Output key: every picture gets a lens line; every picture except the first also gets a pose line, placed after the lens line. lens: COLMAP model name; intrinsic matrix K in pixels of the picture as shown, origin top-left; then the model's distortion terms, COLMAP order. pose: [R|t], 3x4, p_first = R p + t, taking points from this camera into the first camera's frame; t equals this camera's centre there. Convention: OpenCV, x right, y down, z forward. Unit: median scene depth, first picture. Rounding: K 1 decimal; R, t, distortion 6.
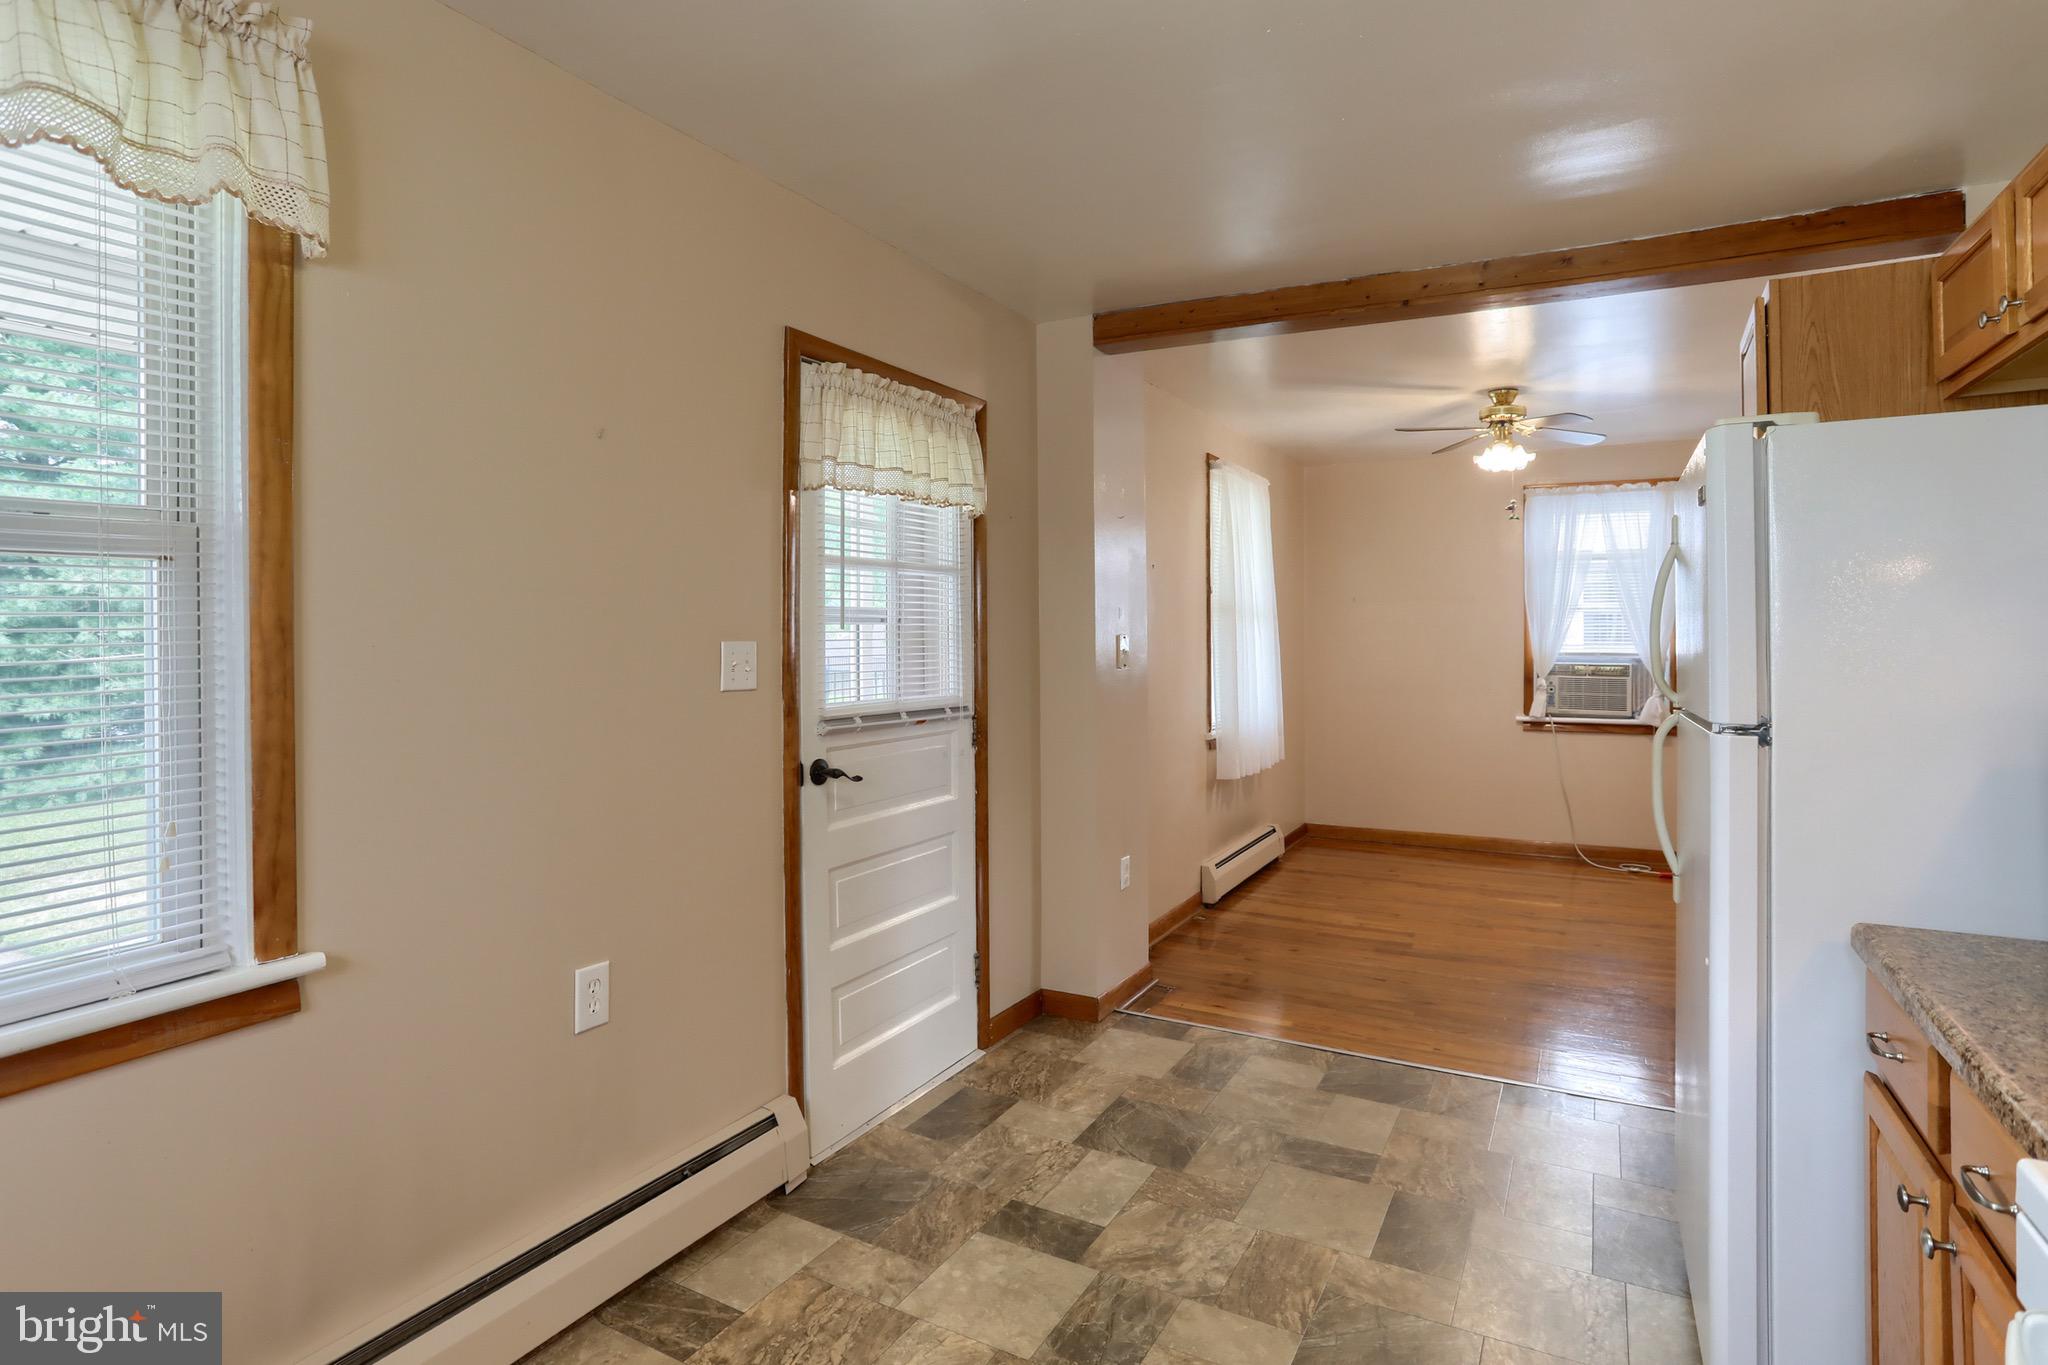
lens RADIAL K [[1038.8, 0, 1022.6], [0, 1038.8, 628.3], [0, 0, 1]] dist [-0.083345, 0.040289]
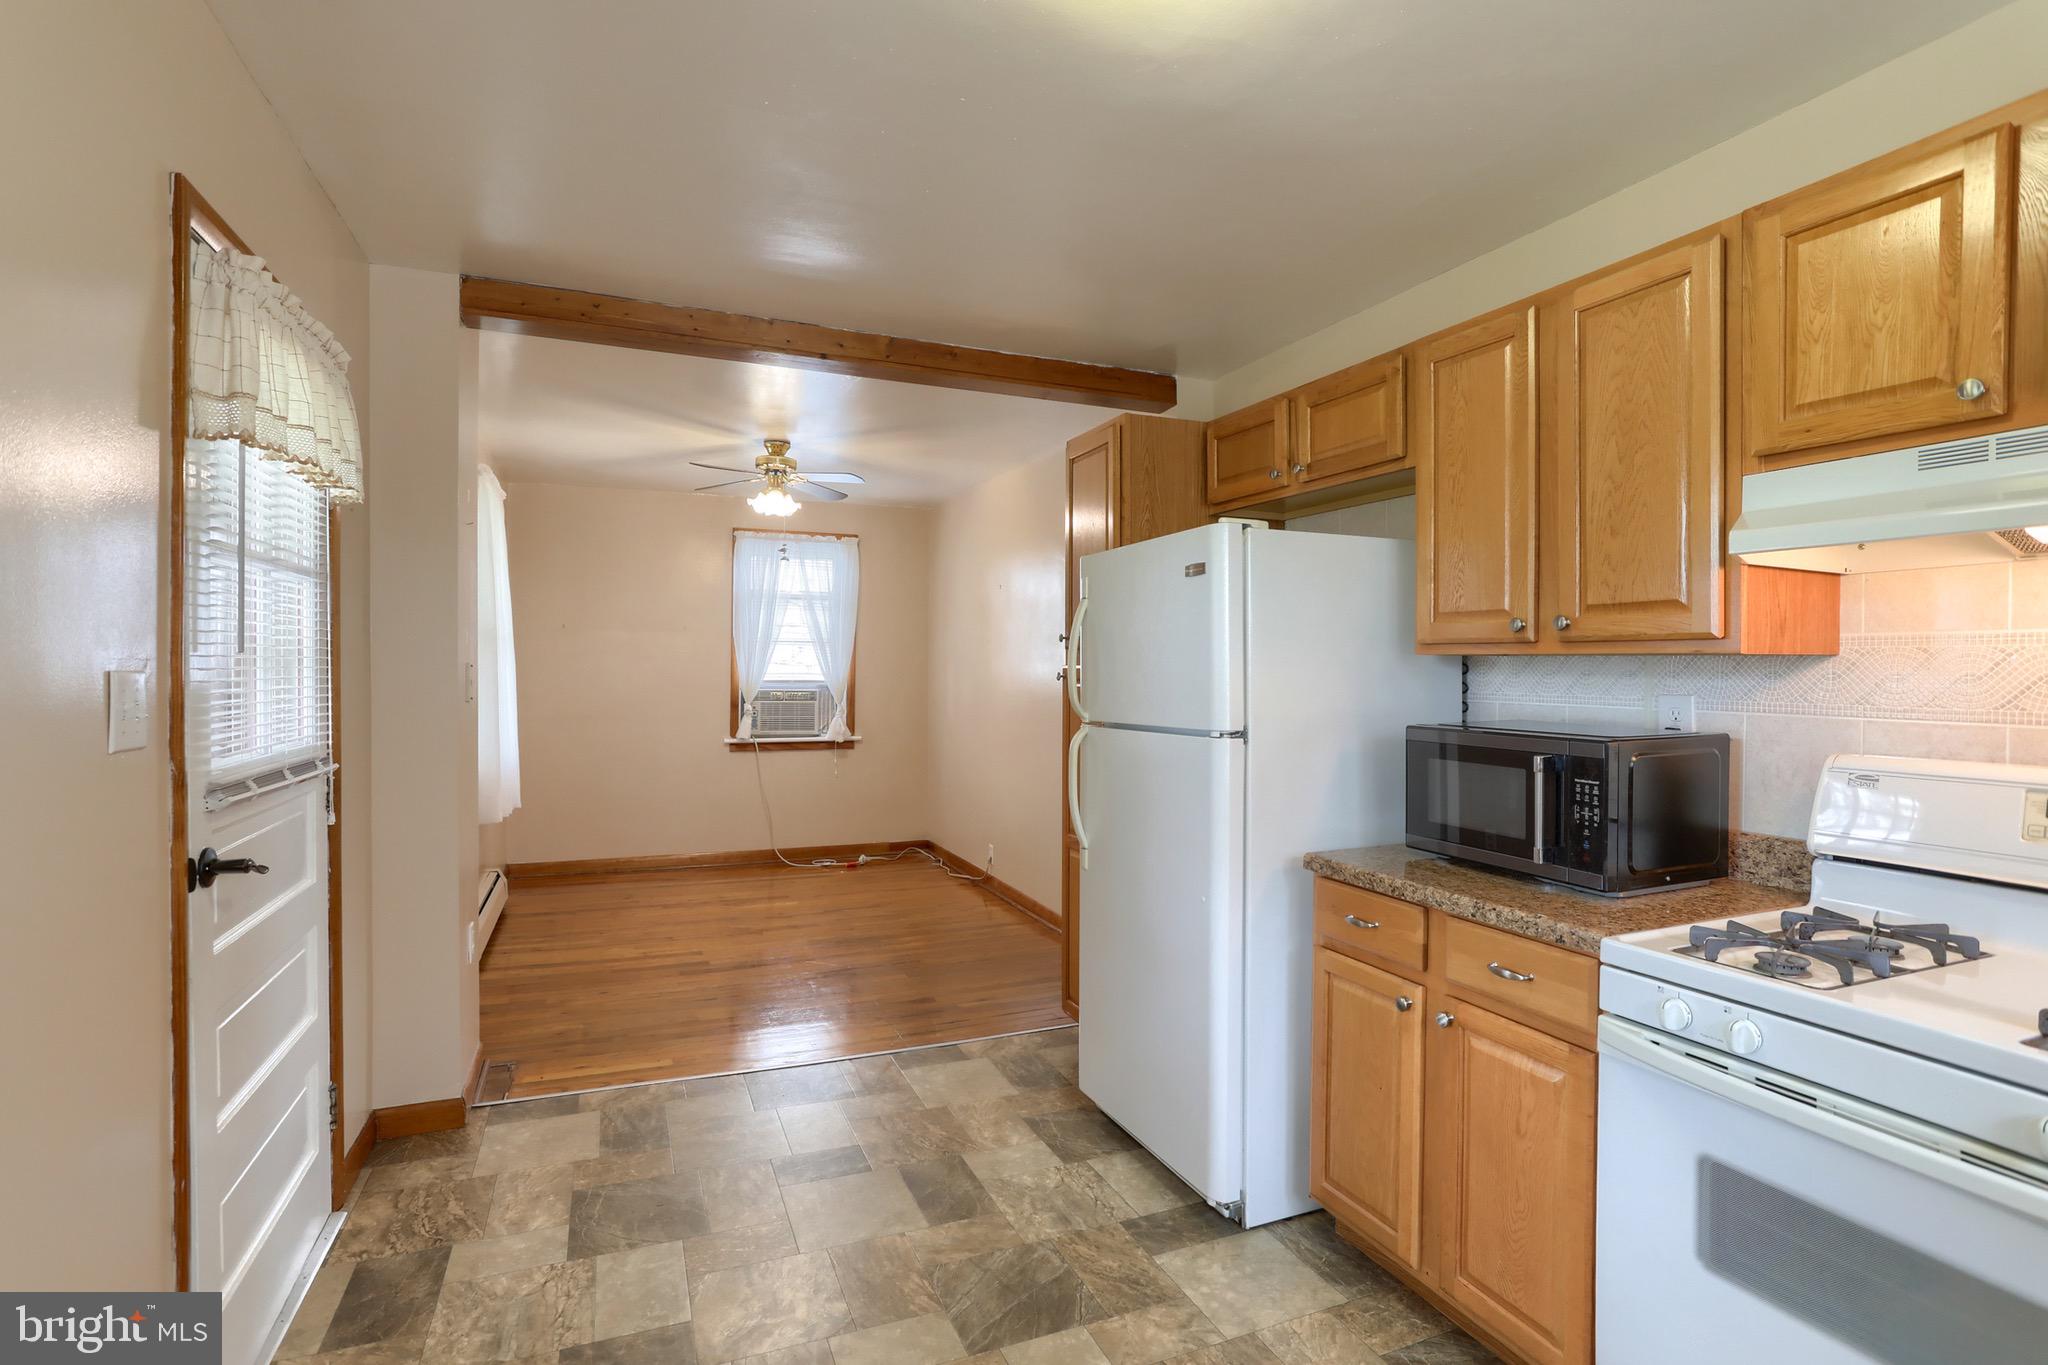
lens RADIAL K [[1012.0, 0, 1022.3], [0, 1012.0, 671.9], [0, 0, 1]] dist [-0.068065, 0.035988]
pose [[0.613699, 0.000864, 0.789540, -0.339276], [-0.013681, 0.999861, 0.009540, 0.000261], [-0.789422, -0.016656, 0.613625, 0.186730]]
